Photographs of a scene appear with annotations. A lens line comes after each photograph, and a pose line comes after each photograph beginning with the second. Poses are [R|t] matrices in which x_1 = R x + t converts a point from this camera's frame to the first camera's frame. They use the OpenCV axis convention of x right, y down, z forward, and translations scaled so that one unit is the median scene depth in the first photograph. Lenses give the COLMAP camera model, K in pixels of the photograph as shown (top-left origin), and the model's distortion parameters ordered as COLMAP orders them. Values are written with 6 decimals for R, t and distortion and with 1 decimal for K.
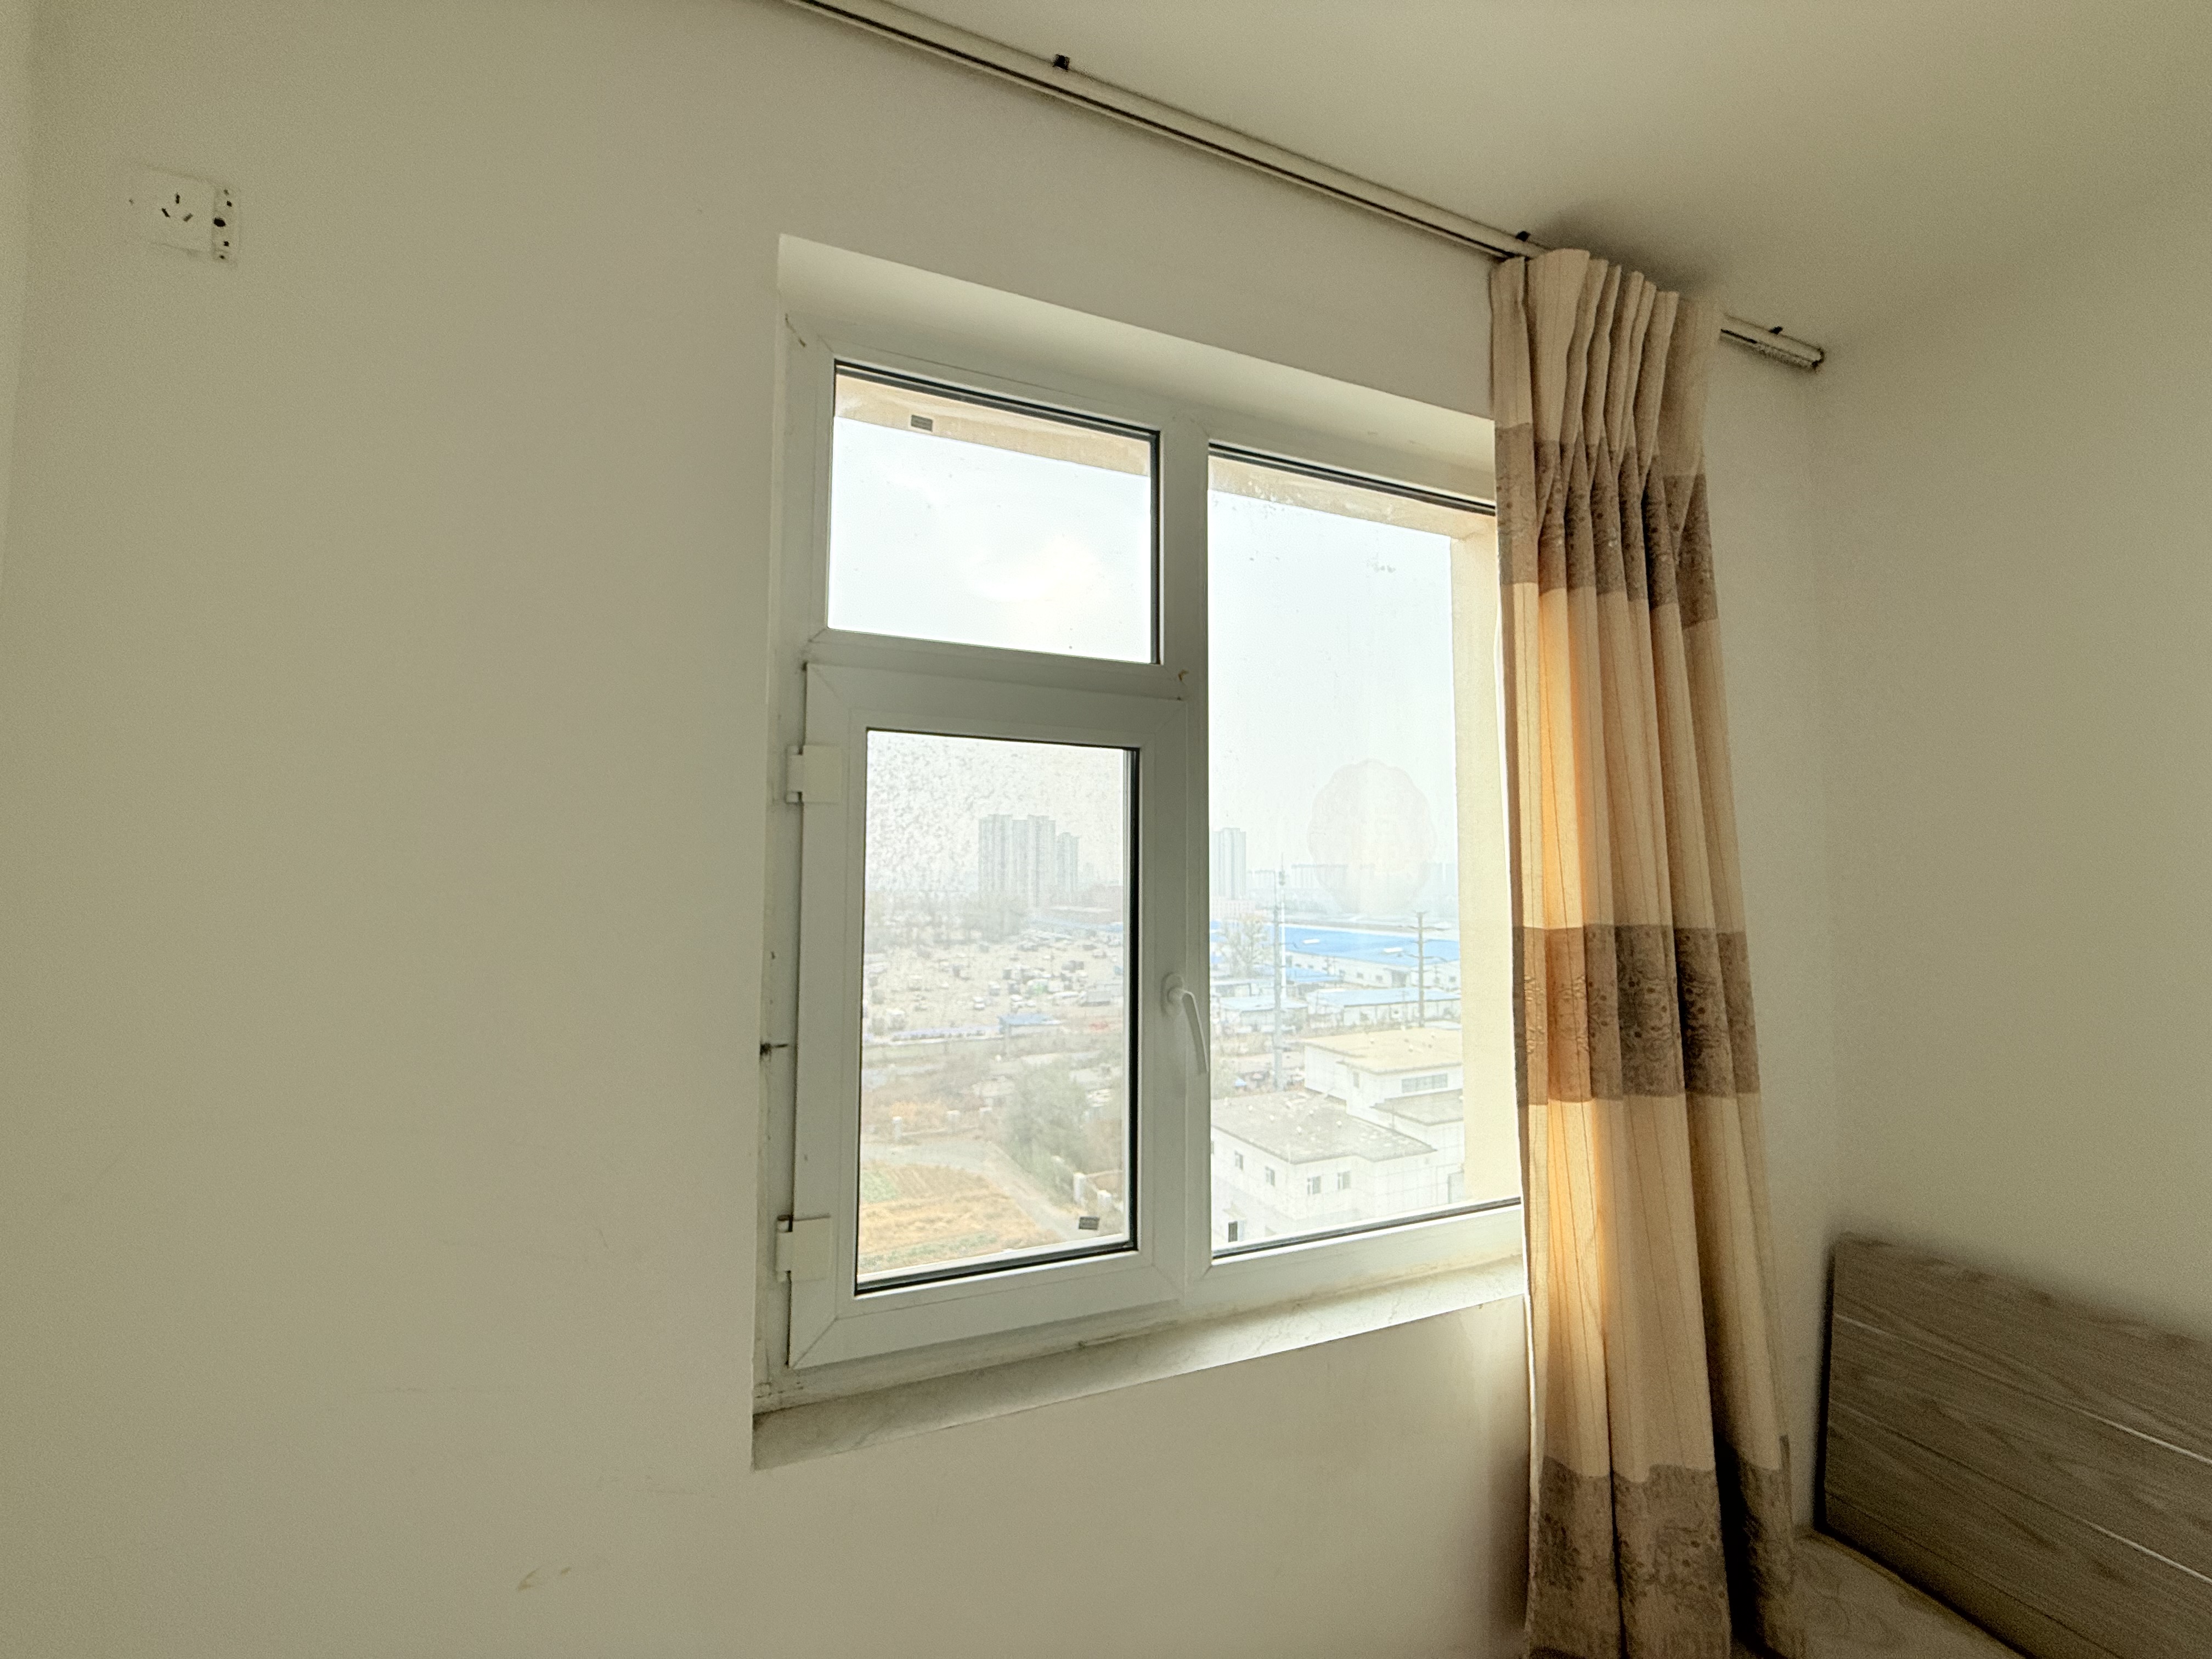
lens RADIAL K [[875.2, 0, 1106.0], [0, 875.2, 829.5], [0, 0, 1]] dist [-0.000014, 0.000375]
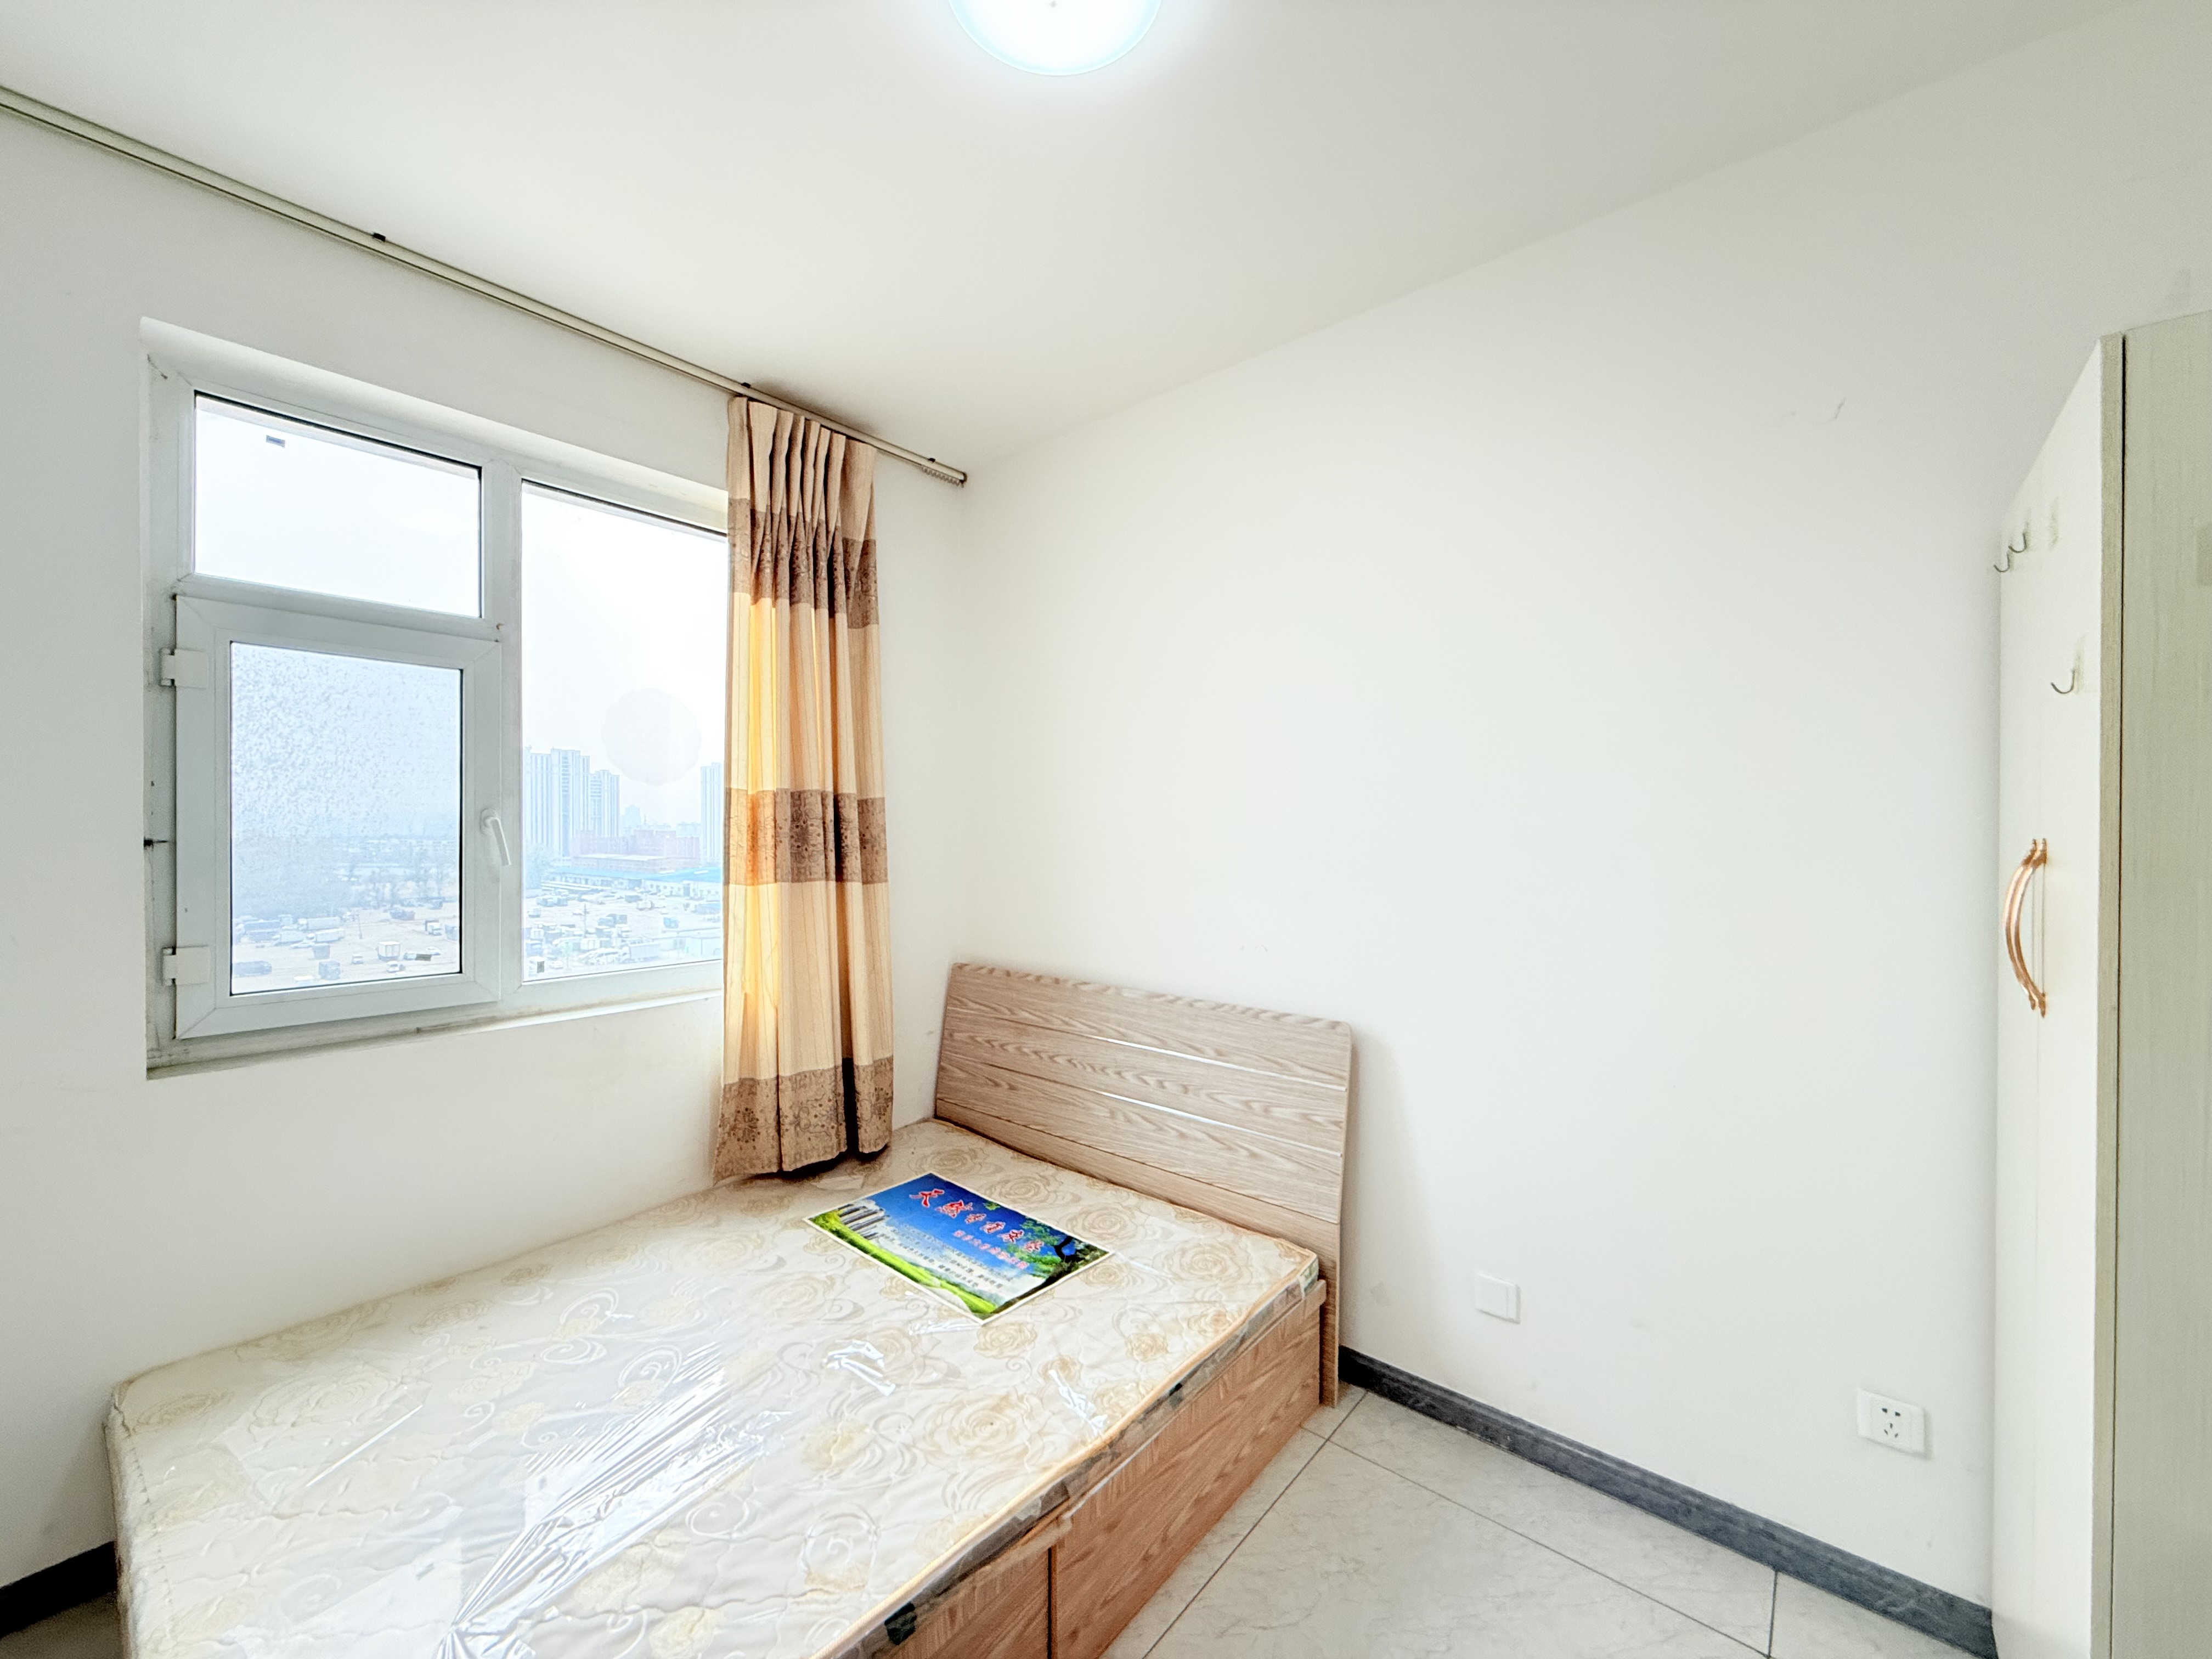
lens RADIAL K [[875.2, 0, 1106.0], [0, 875.2, 829.5], [0, 0, 1]] dist [-0.000014, 0.000375]
pose [[0.887705, -0.001053, 0.460411, 0.328958], [-0.030416, 0.997679, 0.060925, 0.063062], [-0.459407, -0.068088, 0.885613, -0.939354]]
